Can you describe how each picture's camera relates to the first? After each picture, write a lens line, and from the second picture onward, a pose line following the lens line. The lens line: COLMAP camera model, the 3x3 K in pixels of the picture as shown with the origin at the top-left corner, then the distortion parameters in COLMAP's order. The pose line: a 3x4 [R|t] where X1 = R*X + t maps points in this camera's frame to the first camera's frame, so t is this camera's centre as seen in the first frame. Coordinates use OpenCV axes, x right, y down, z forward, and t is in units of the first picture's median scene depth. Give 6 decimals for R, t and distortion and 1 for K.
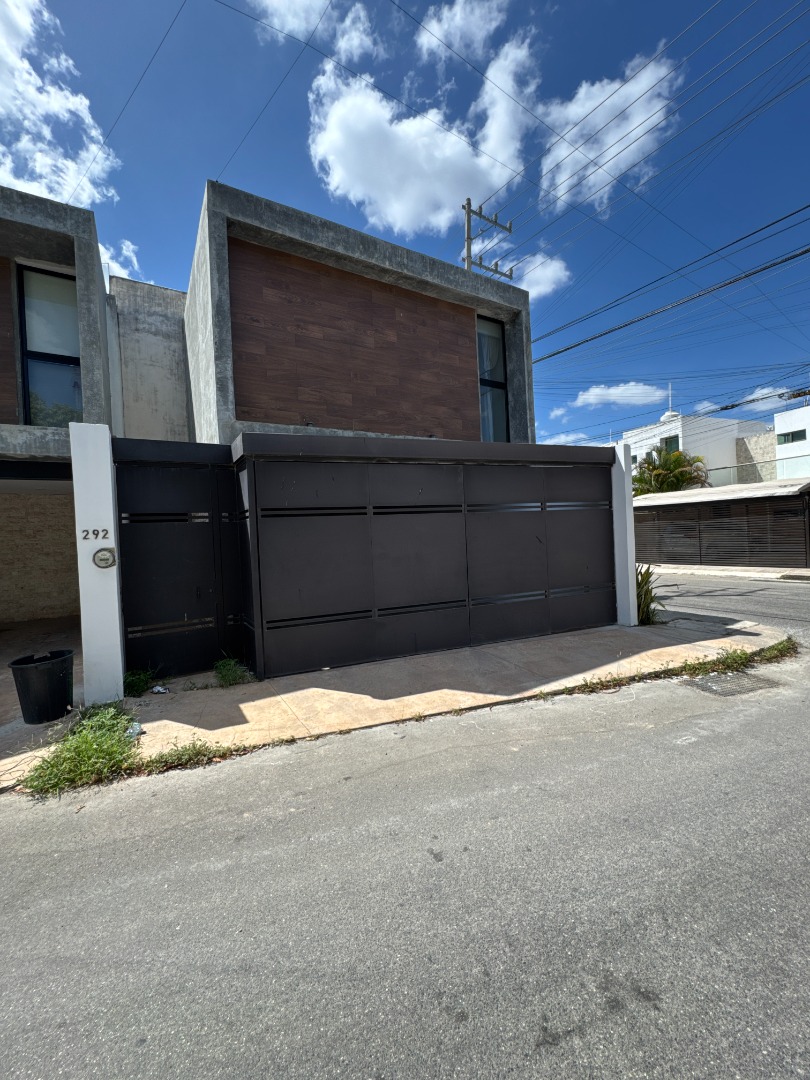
lens RADIAL K [[434.4, 0, 406.0], [0, 434.4, 540.3], [0, 0, 1]] dist [-0.003447, 0.000502]
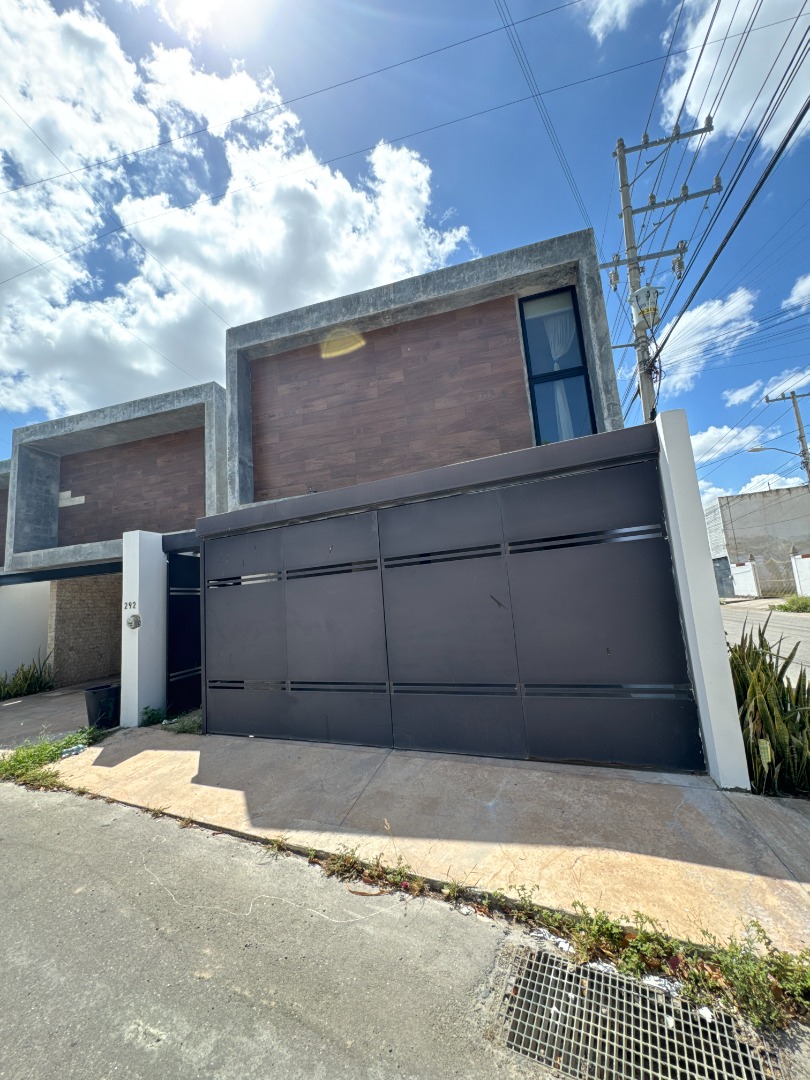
lens RADIAL K [[434.4, 0, 404.4], [0, 434.4, 539.2], [0, 0, 1]] dist [-0.003447, 0.000502]
pose [[0.681539, -0.108399, -0.723709, 0.877123], [0.035772, 0.992721, -0.115005, -0.030389], [0.730907, 0.052491, 0.680455, 0.580355]]
